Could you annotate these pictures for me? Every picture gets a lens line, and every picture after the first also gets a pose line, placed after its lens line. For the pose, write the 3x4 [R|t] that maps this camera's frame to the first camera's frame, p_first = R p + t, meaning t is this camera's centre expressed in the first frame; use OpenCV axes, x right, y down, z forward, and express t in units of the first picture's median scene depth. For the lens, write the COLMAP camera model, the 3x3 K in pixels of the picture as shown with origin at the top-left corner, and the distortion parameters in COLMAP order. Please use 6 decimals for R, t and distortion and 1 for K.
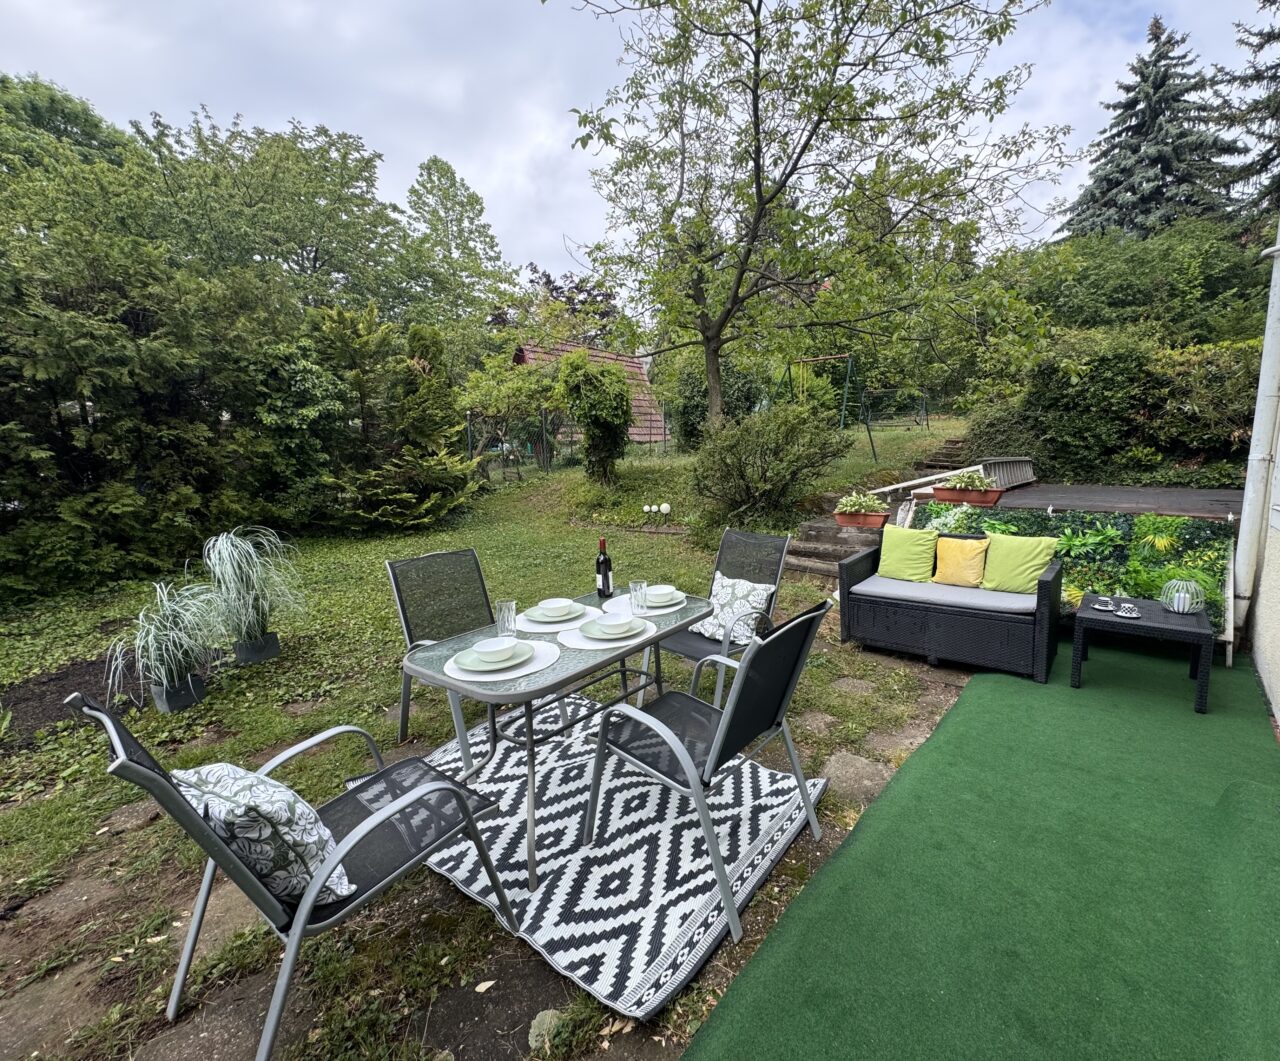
lens RADIAL K [[561.6, 0, 707.3], [0, 561.6, 529.6], [0, 0, 1]] dist [0.000070, 0.000859]
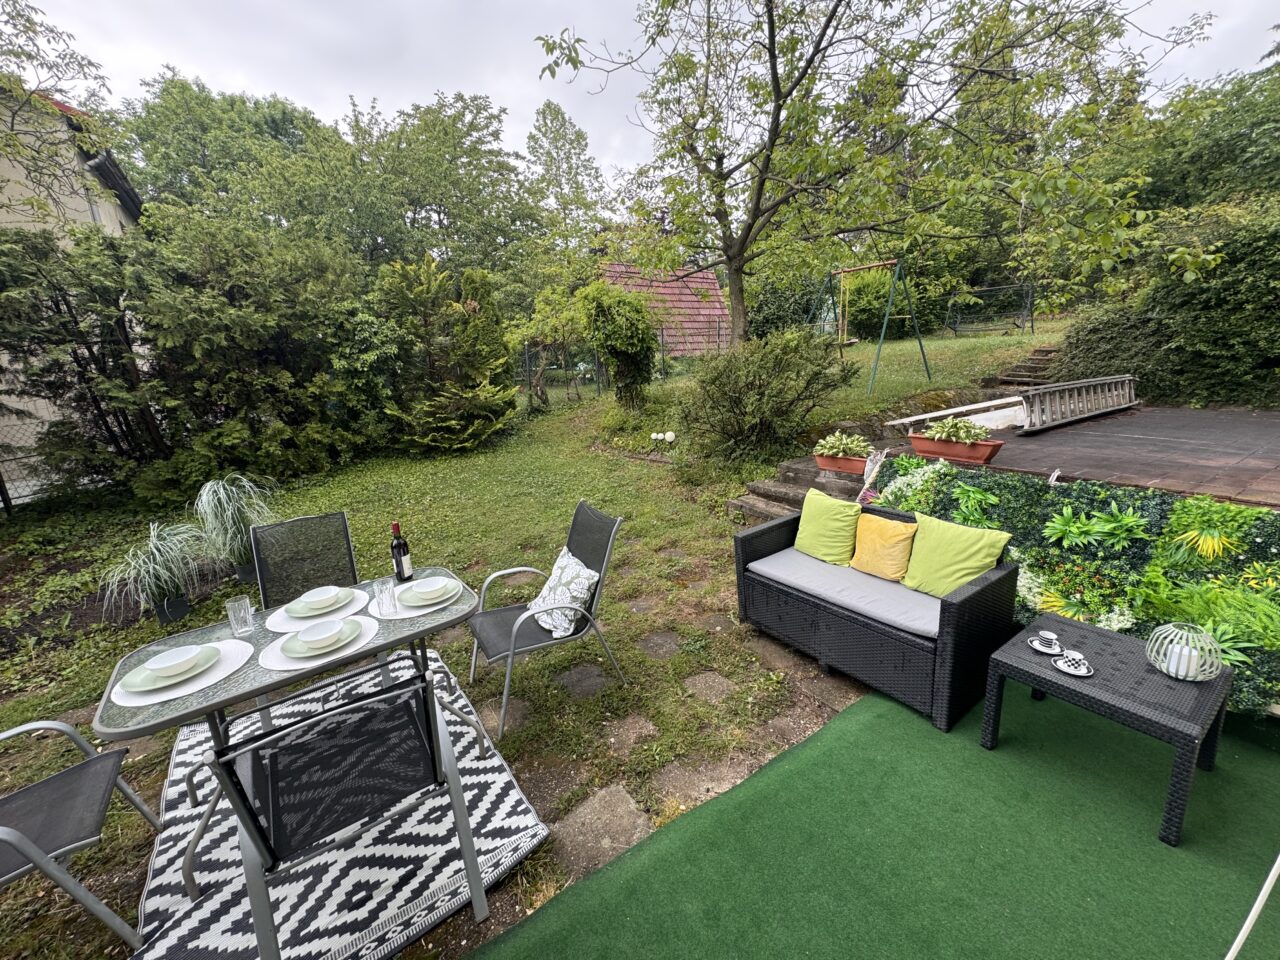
lens RADIAL K [[507.8, 0, 640.0], [0, 507.8, 480.0], [0, 0, 1]] dist [-0.000181, 0.000175]
pose [[0.949877, 0.042798, -0.309681, 0.270028], [-0.012260, 0.994923, 0.099893, -0.083825], [0.312384, -0.091089, 0.945579, 0.169230]]
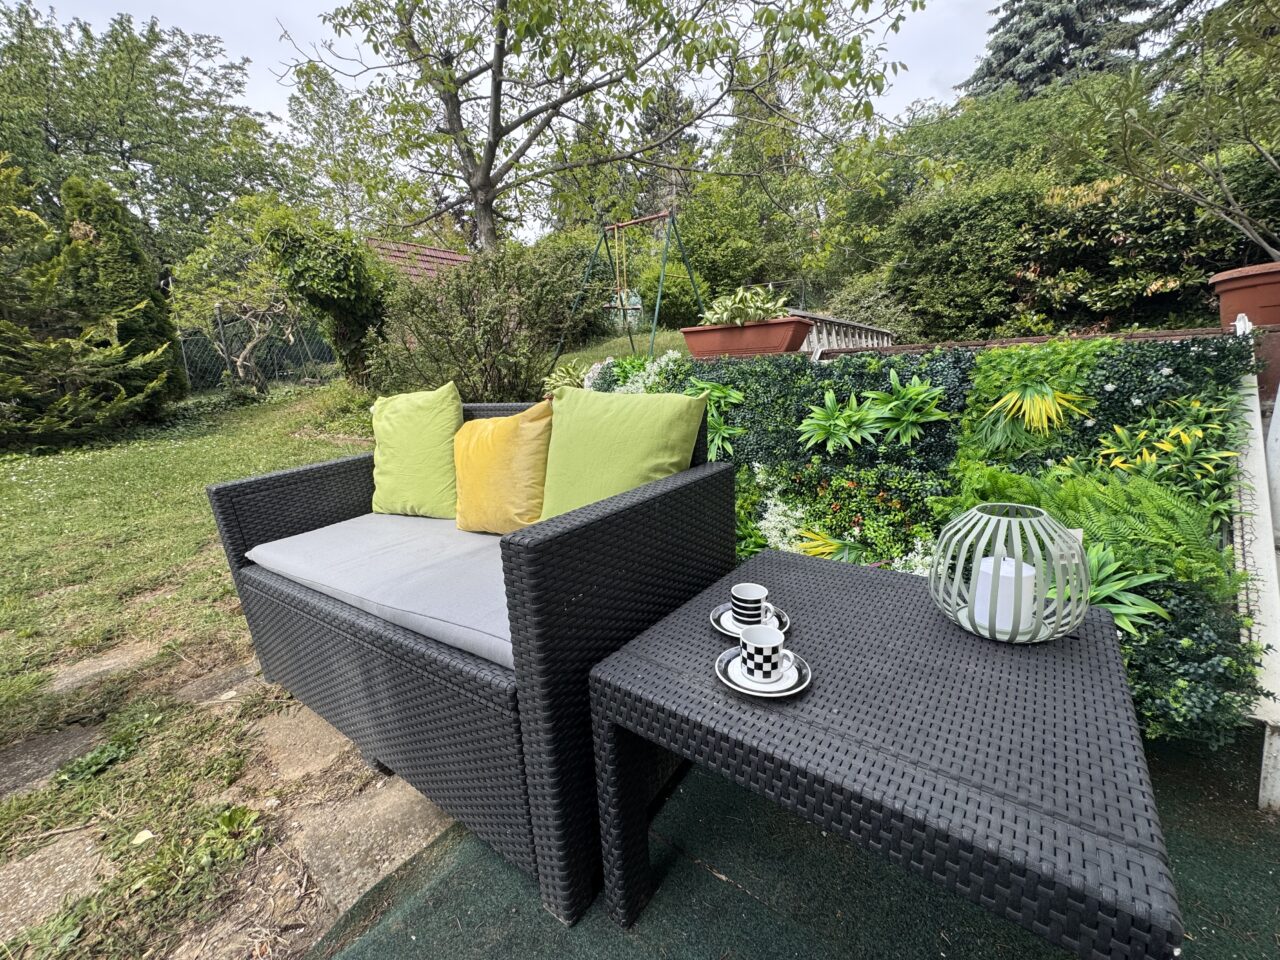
lens RADIAL K [[506.1, 0, 640.5], [0, 506.1, 471.2], [0, 0, 1]] dist [0.018887, -0.005529]
pose [[0.999409, -0.034151, -0.003803, 0.424862], [0.034323, 0.997429, 0.062915, 0.026832], [0.001644, -0.063008, 0.998012, 0.514886]]
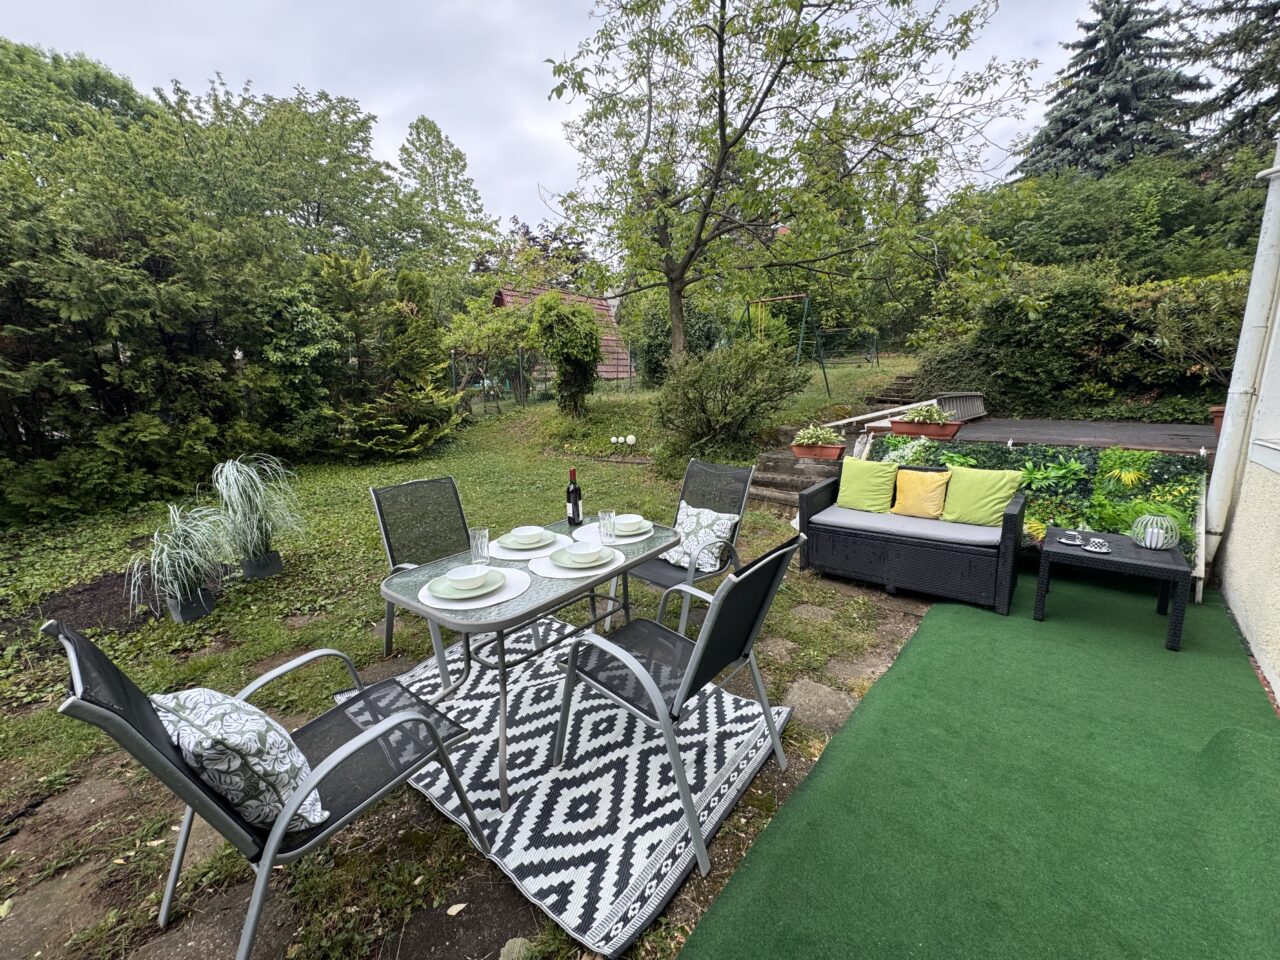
lens RADIAL K [[507.8, 0, 640.0], [0, 507.8, 480.0], [0, 0, 1]] dist [-0.000181, 0.000175]
pose [[0.998469, 0.009948, -0.054419, -0.006683], [-0.007705, 0.999118, 0.041270, -0.001380], [0.054781, -0.040788, 0.997665, 0.041268]]
